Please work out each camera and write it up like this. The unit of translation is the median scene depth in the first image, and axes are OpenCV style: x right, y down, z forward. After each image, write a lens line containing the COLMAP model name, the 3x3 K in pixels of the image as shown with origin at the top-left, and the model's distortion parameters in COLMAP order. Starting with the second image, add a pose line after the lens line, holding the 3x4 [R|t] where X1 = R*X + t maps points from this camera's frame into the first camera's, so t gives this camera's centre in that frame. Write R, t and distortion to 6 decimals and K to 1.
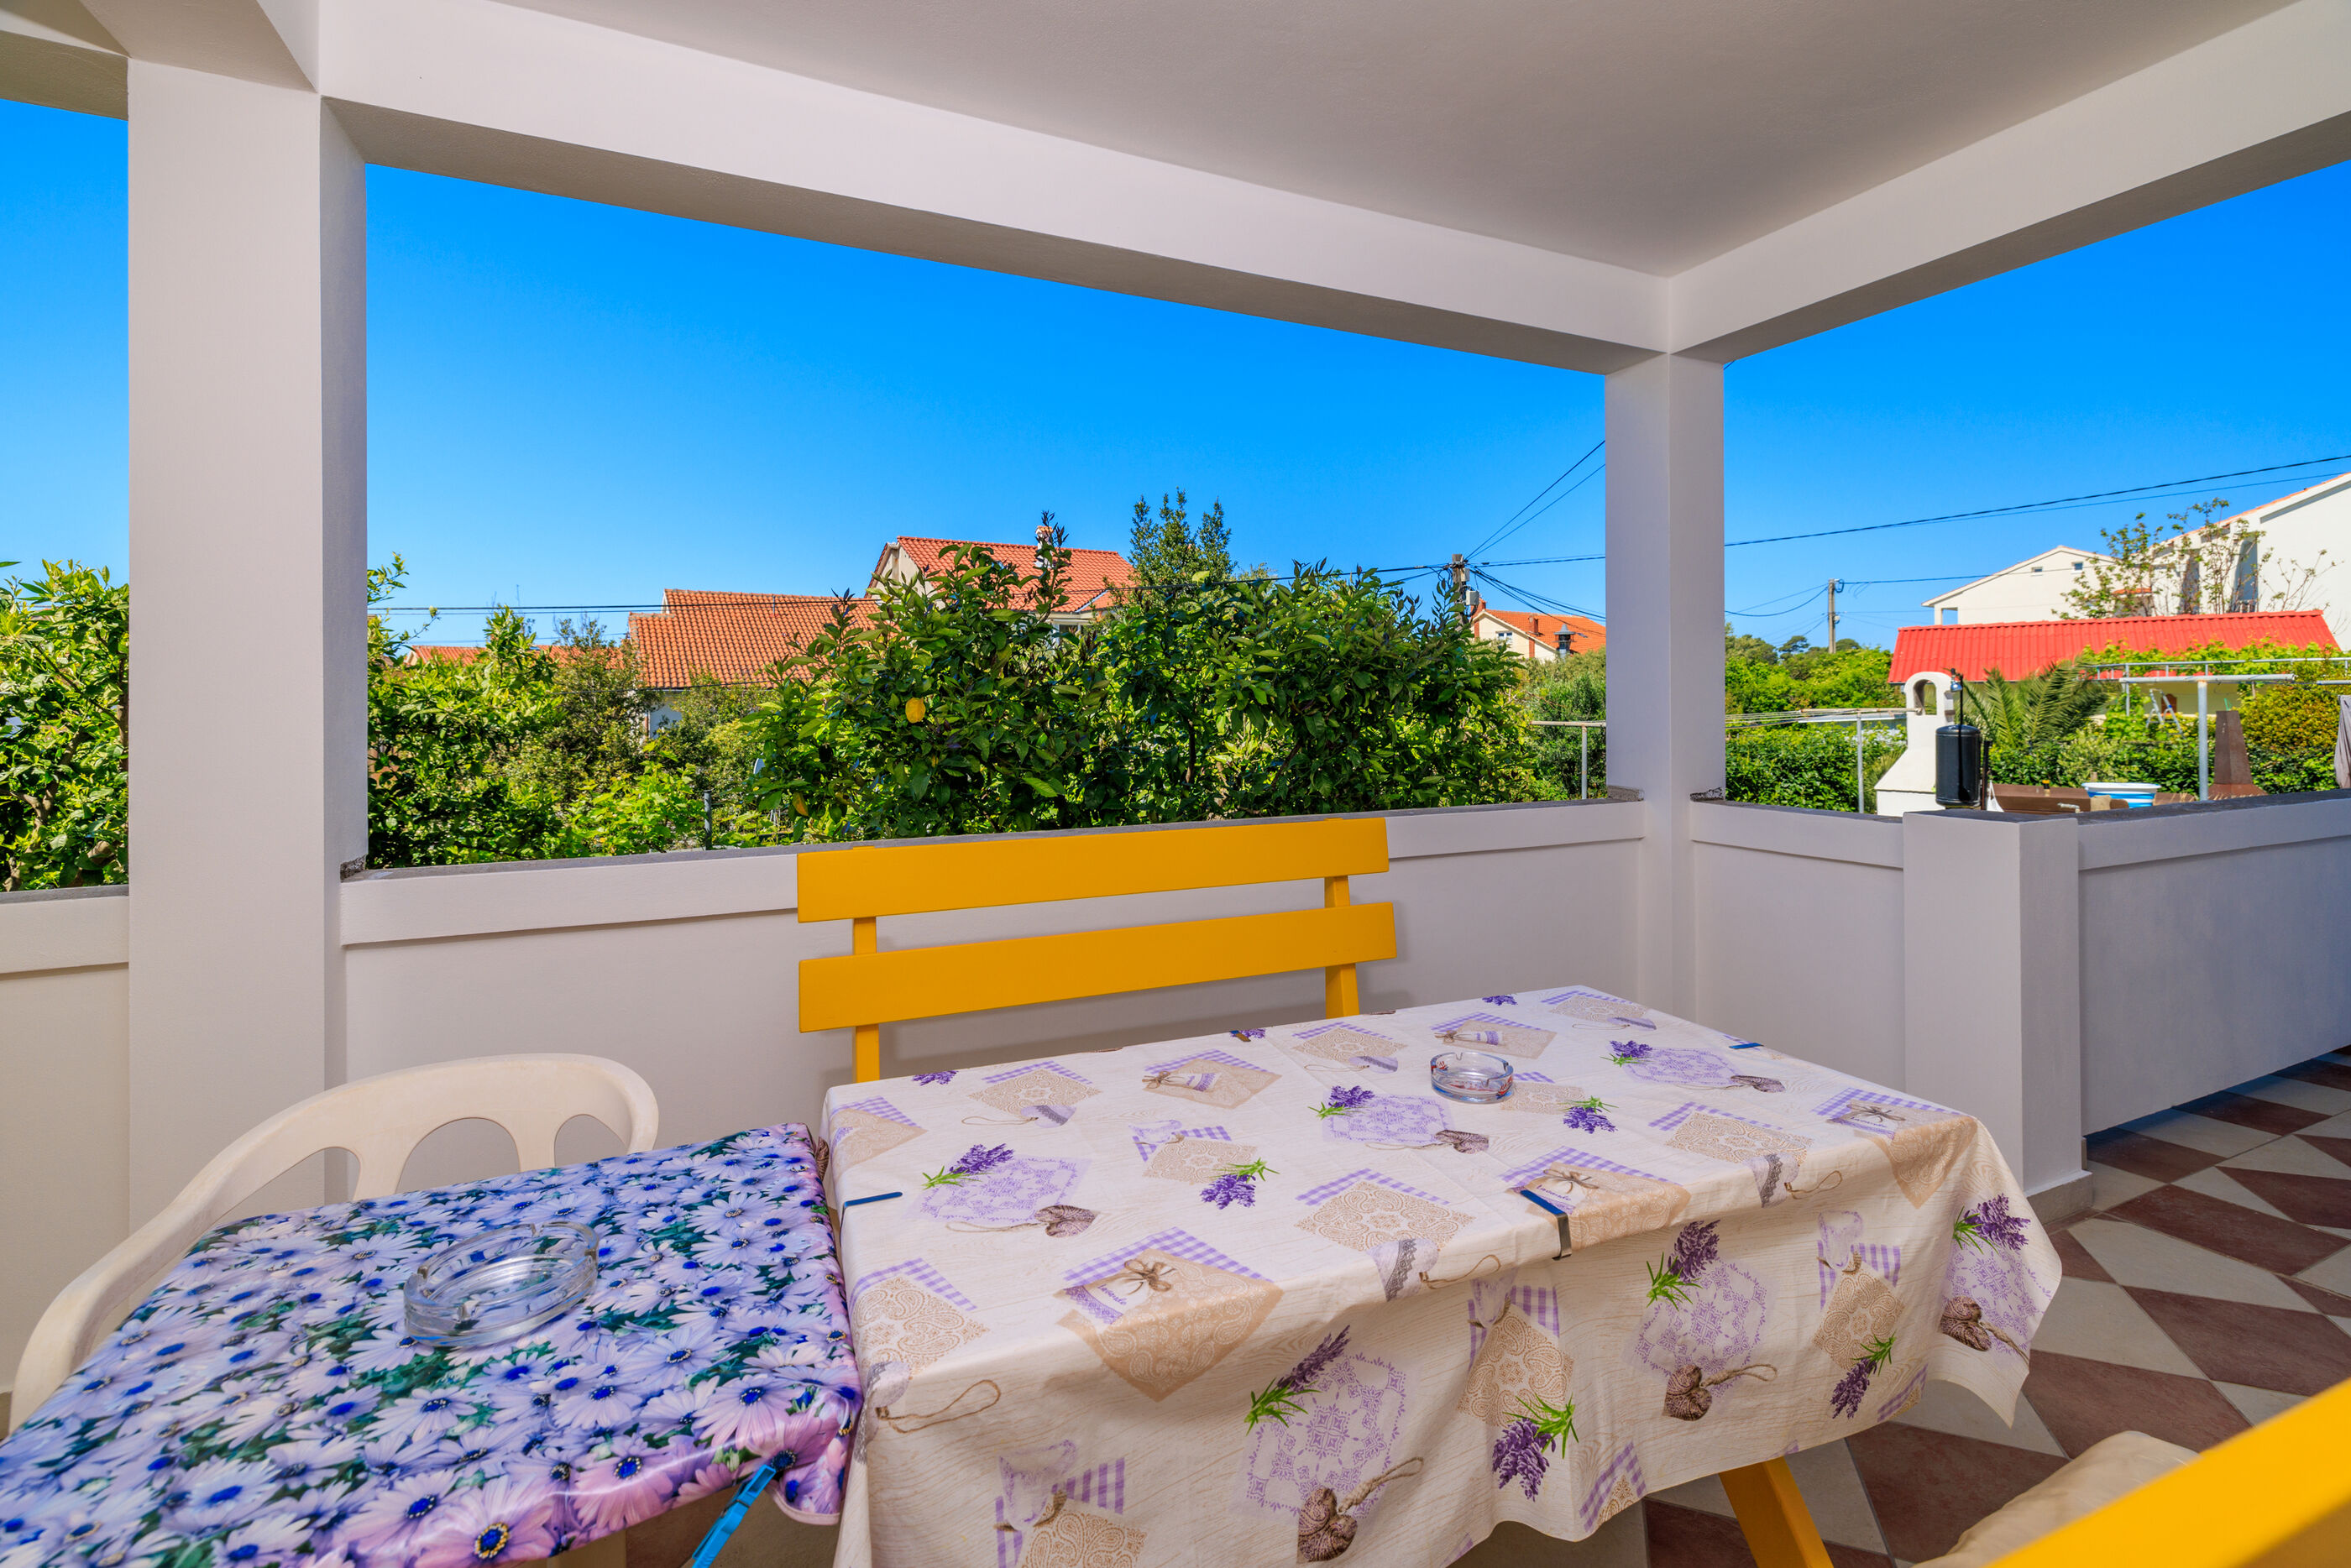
lens RADIAL K [[1016.0, 0, 1186.7], [0, 1016.0, 708.0], [0, 0, 1]] dist [0.001017, 0.000260]
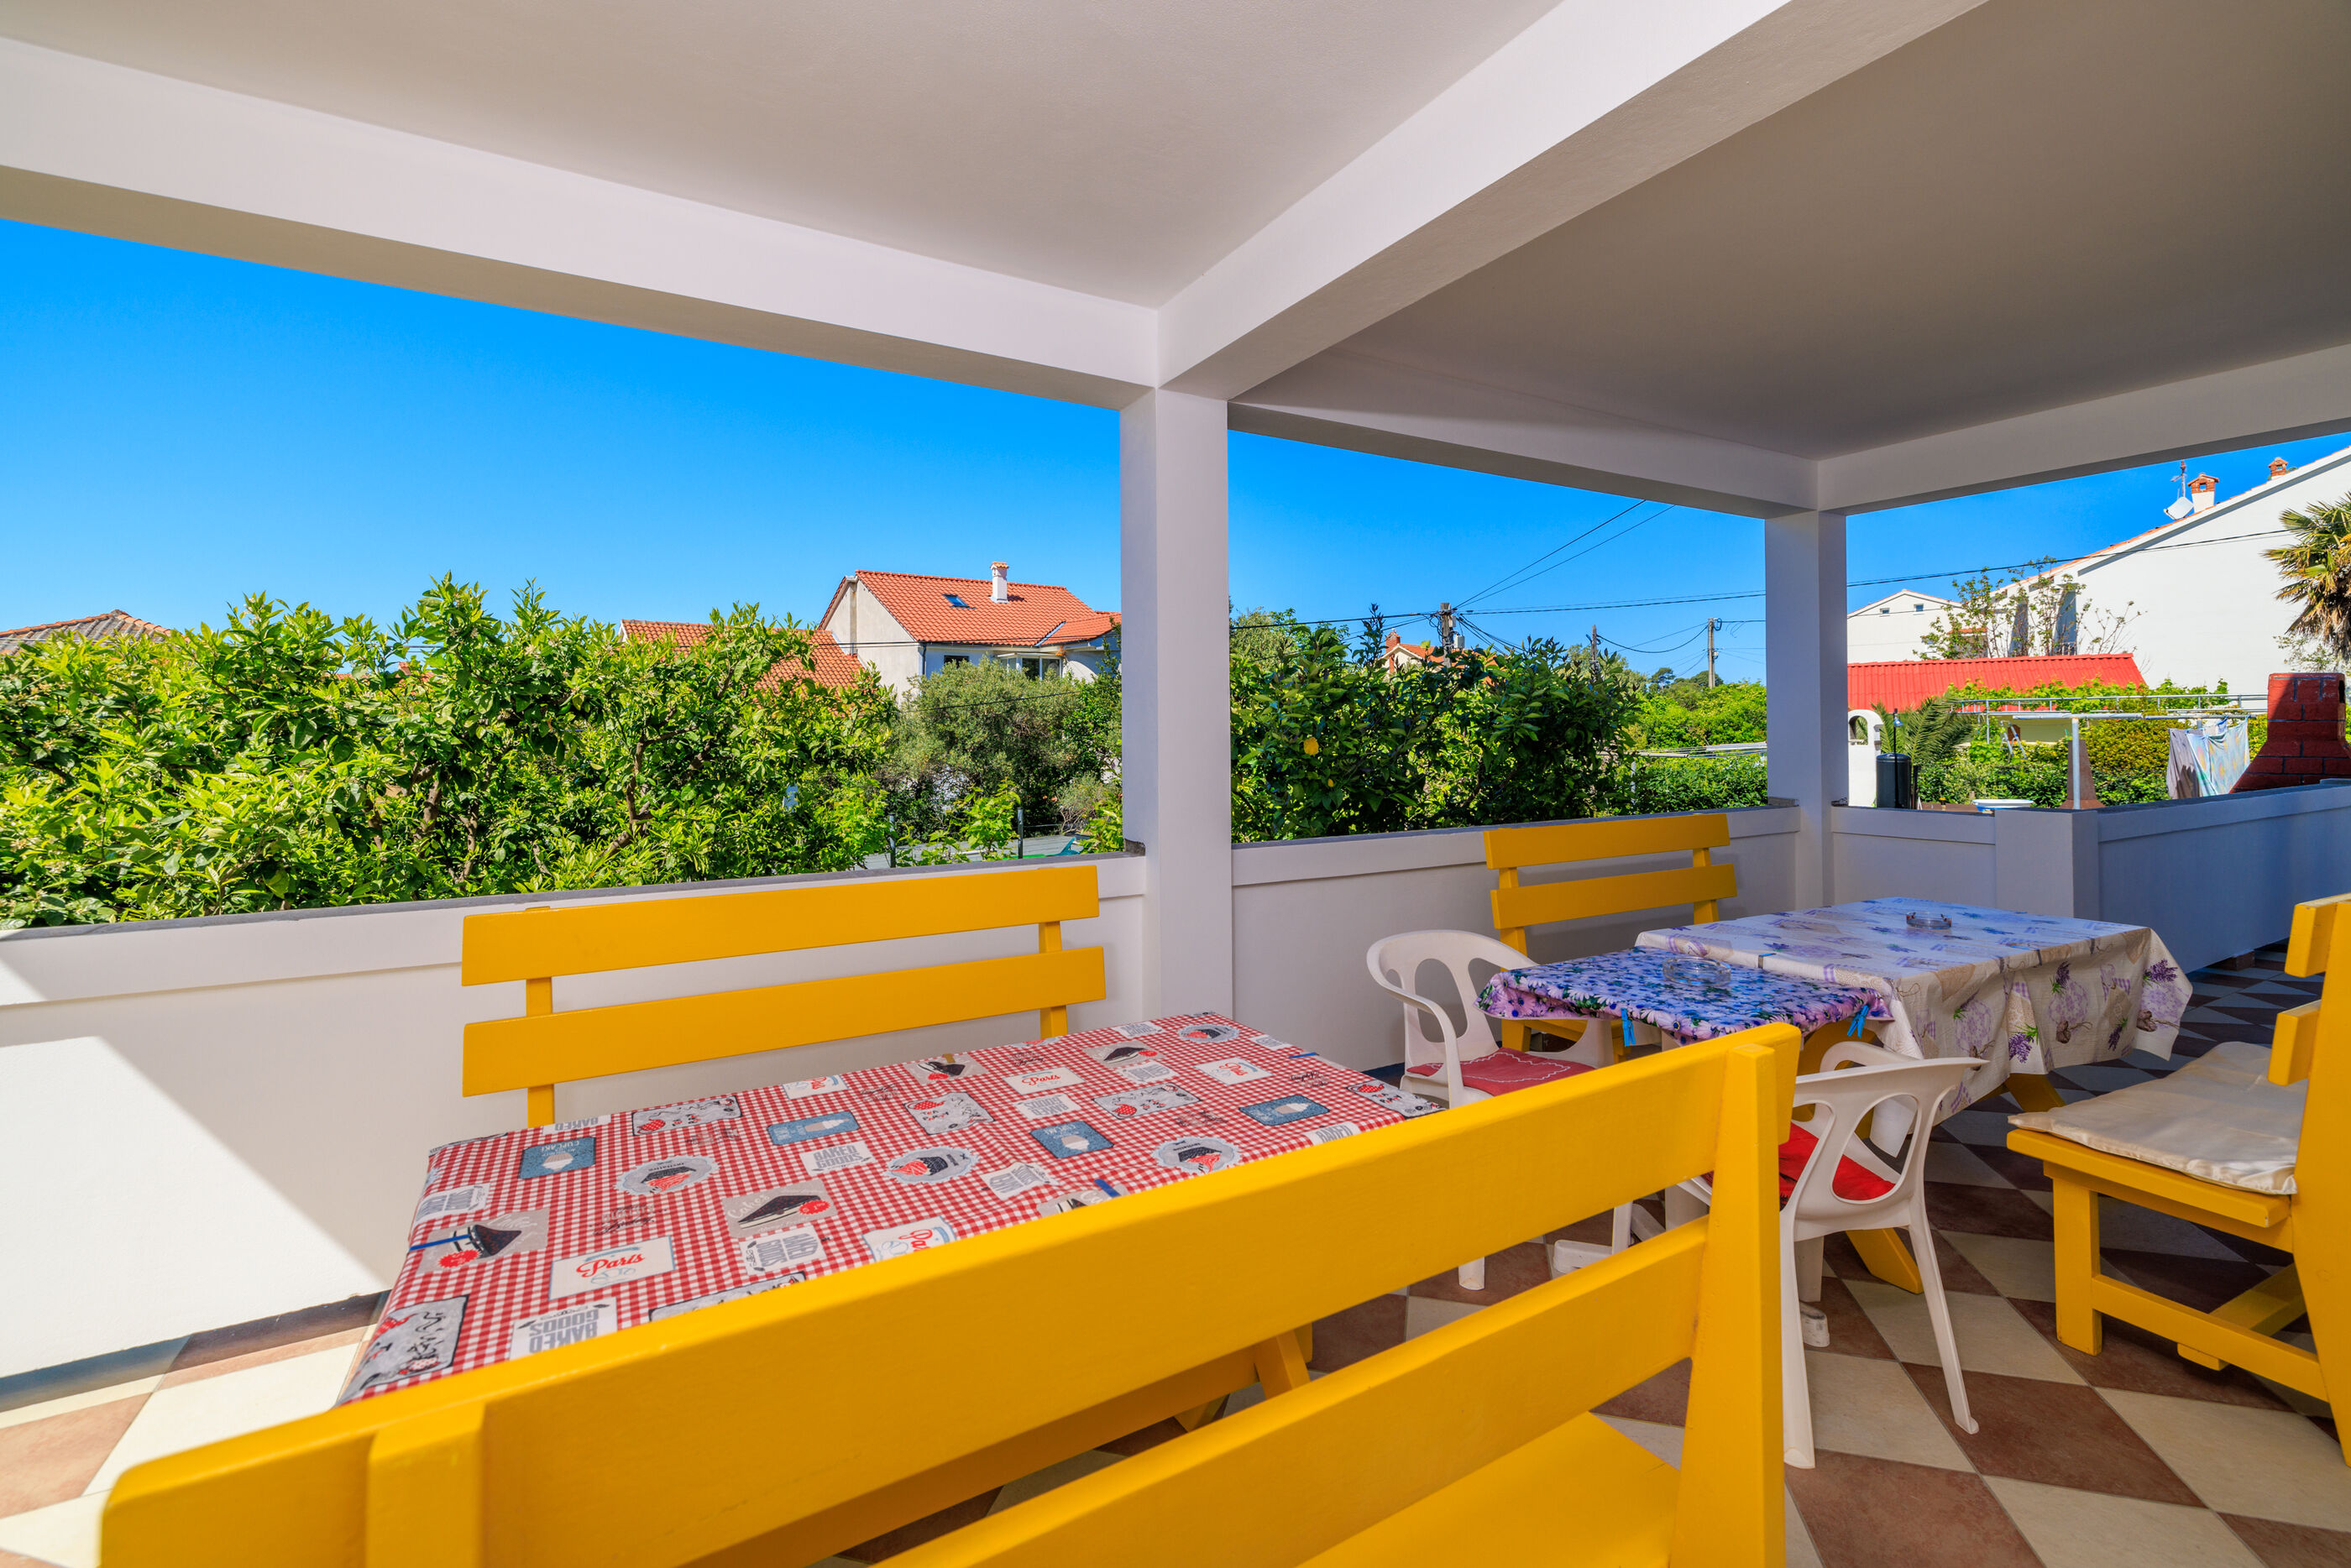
lens RADIAL K [[1010.9, 0, 1180.0], [0, 1010.9, 725.7], [0, 0, 1]] dist [0.009606, -0.000132]
pose [[0.995146, -0.001134, 0.098402, -0.140783], [0.002193, 0.999941, -0.010655, -0.003102], [-0.098384, 0.010819, 0.995090, -0.093521]]
